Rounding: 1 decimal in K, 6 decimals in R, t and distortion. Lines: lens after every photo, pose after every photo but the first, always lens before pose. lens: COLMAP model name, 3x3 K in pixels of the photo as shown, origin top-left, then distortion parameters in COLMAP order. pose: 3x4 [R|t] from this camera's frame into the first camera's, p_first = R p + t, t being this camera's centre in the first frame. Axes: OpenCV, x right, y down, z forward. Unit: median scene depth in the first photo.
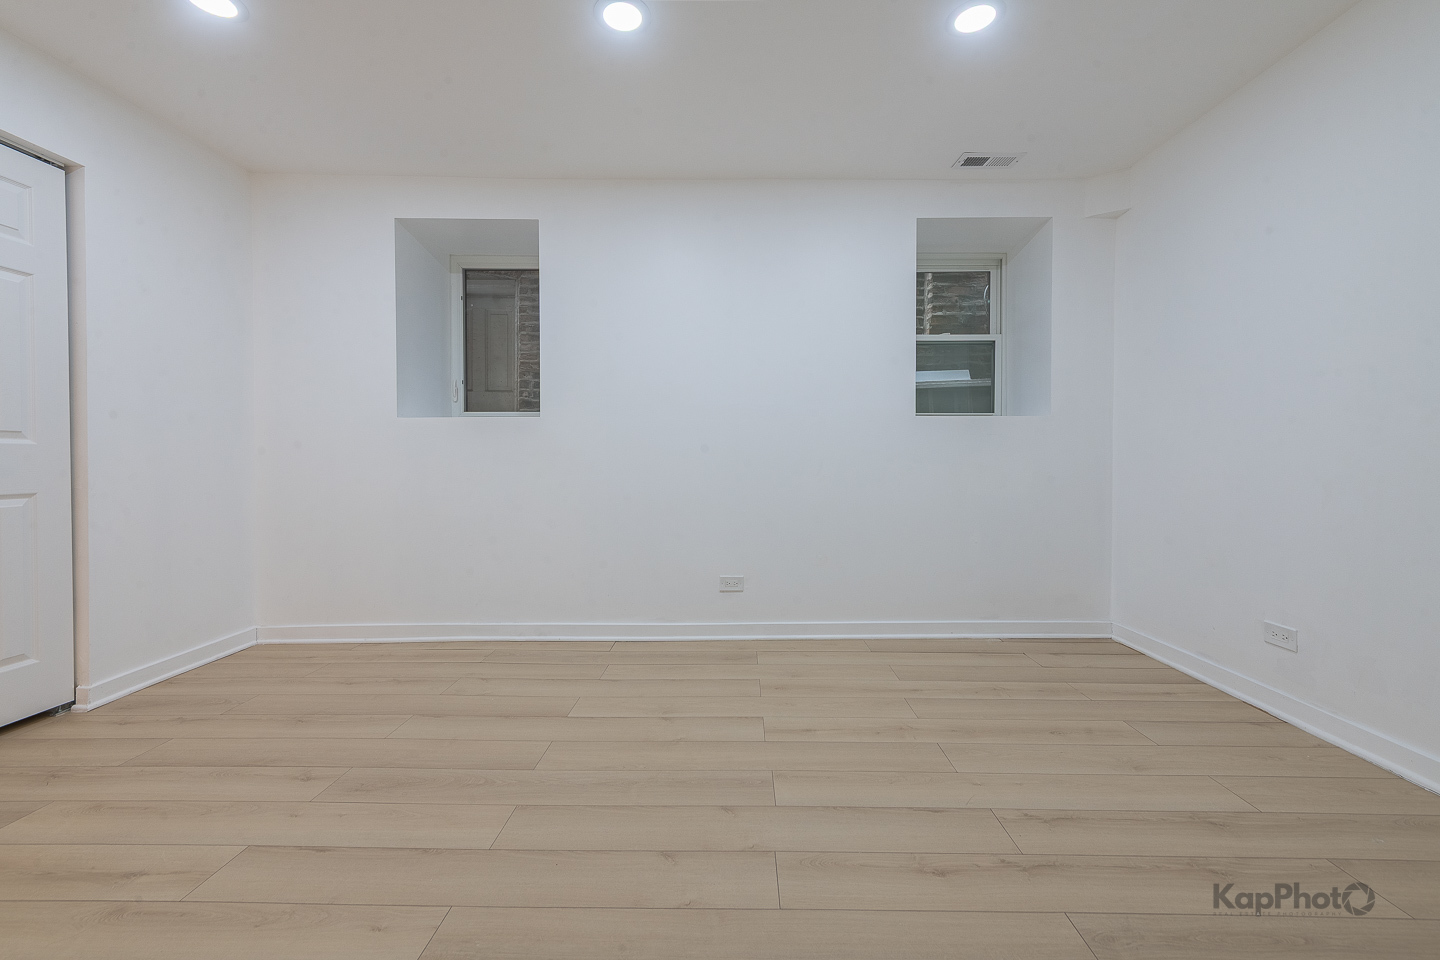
lens RADIAL K [[761.3, 0, 626.7], [0, 761.3, 474.2], [0, 0, 1]] dist [0.004151, 0.000418]
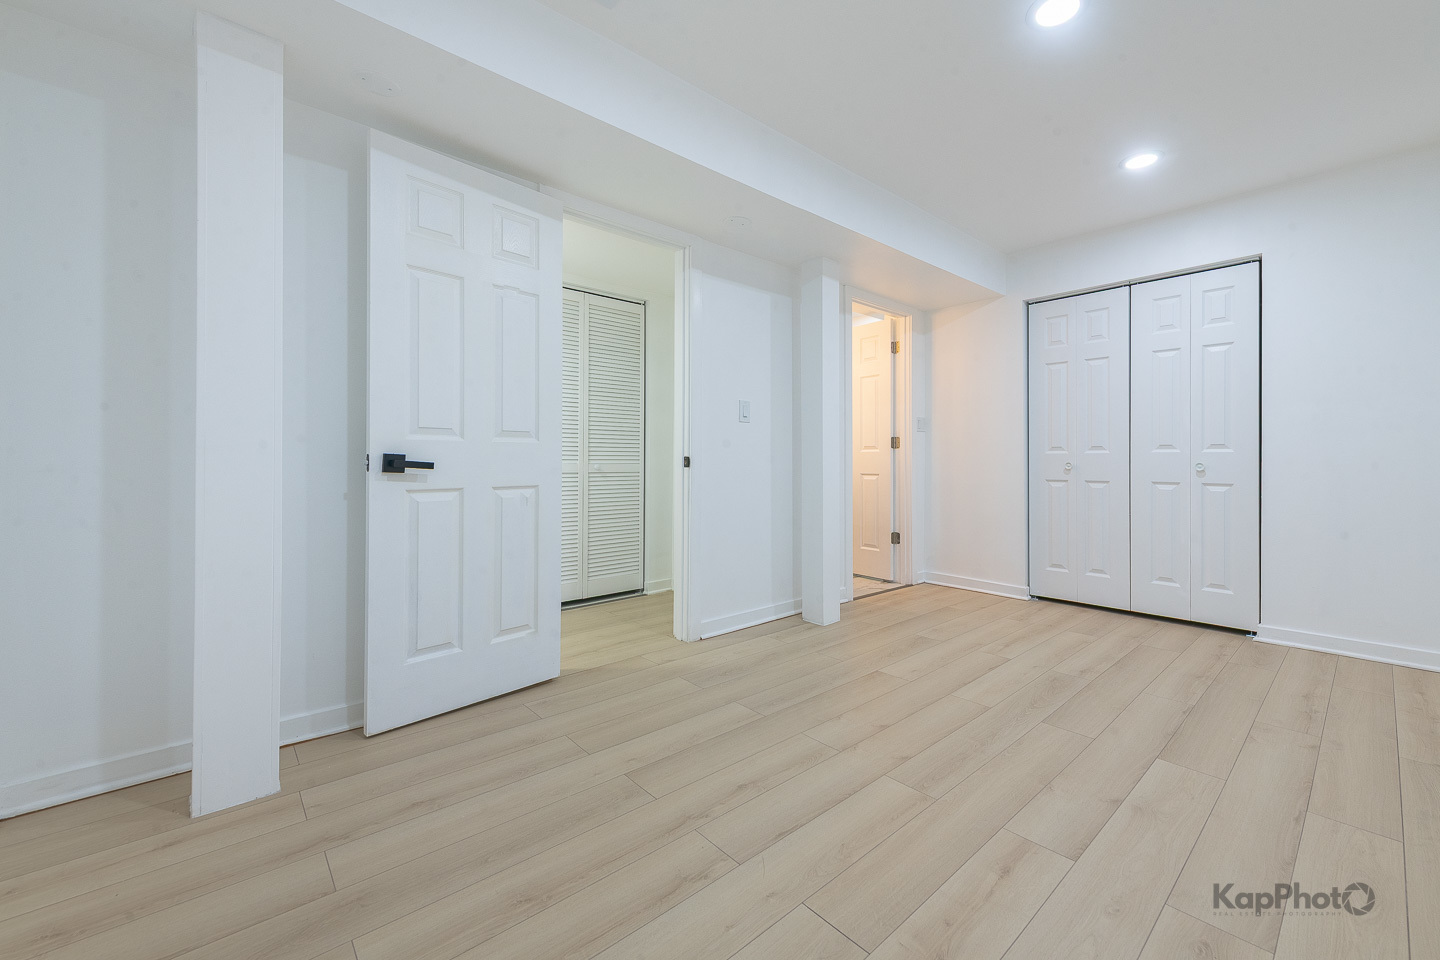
lens RADIAL K [[577.4, 0, 711.5], [0, 577.4, 463.2], [0, 0, 1]] dist [0.016093, -0.004998]
pose [[-0.782590, 0.003169, -0.622530, 0.770623], [-0.014407, 0.999627, 0.023199, -0.028246], [0.622371, 0.027124, -0.782252, 1.254148]]
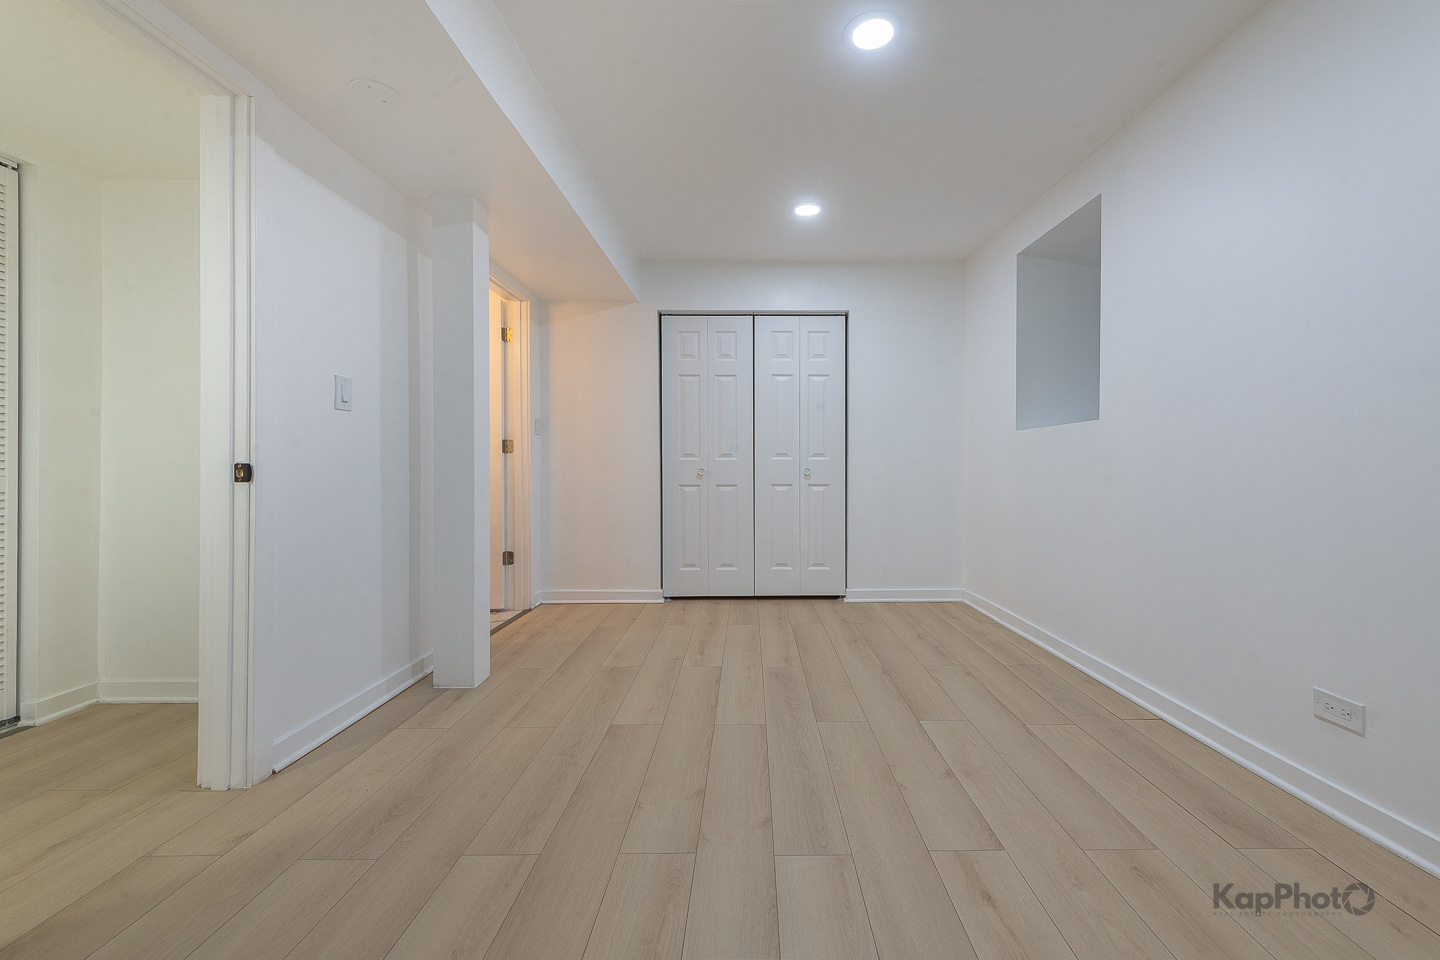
lens RADIAL K [[586.1, 0, 752.5], [0, 586.1, 467.3], [0, 0, 1]] dist [0.015418, -0.004688]
pose [[-0.017793, 0.005333, -0.999827, 0.750414], [-0.019039, 0.999803, 0.005672, -0.023687], [0.999660, 0.019137, -0.017688, 0.822407]]
